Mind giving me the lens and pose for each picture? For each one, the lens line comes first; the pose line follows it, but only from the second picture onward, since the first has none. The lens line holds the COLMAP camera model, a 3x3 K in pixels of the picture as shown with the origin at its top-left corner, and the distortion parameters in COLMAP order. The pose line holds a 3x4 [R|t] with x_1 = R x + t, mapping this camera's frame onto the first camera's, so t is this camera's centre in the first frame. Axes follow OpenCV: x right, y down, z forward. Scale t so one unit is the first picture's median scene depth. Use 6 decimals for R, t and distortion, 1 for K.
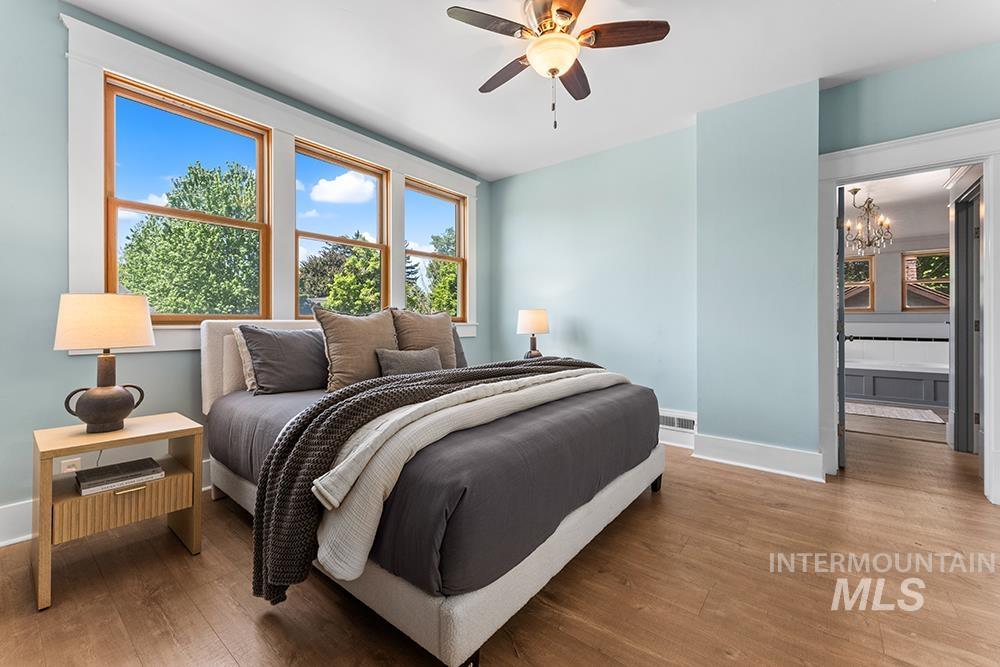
lens RADIAL K [[405.7, 0, 500.4], [0, 405.7, 322.8], [0, 0, 1]] dist [-0.000114, 0.000025]
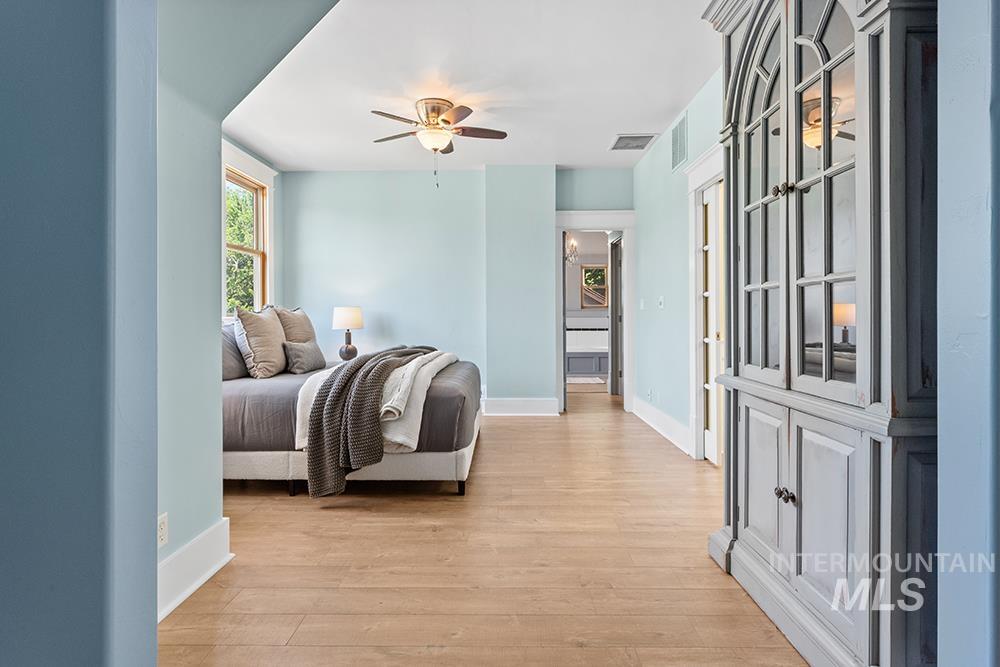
lens RADIAL K [[534.6, 0, 500.0], [0, 534.6, 333.5], [0, 0, 1]] dist [-0.000374, -0.000032]
pose [[0.793331, -0.021994, 0.608393, -0.498821], [0.006508, 0.999596, 0.027650, 0.002248], [-0.608756, -0.017976, 0.793154, -0.397638]]
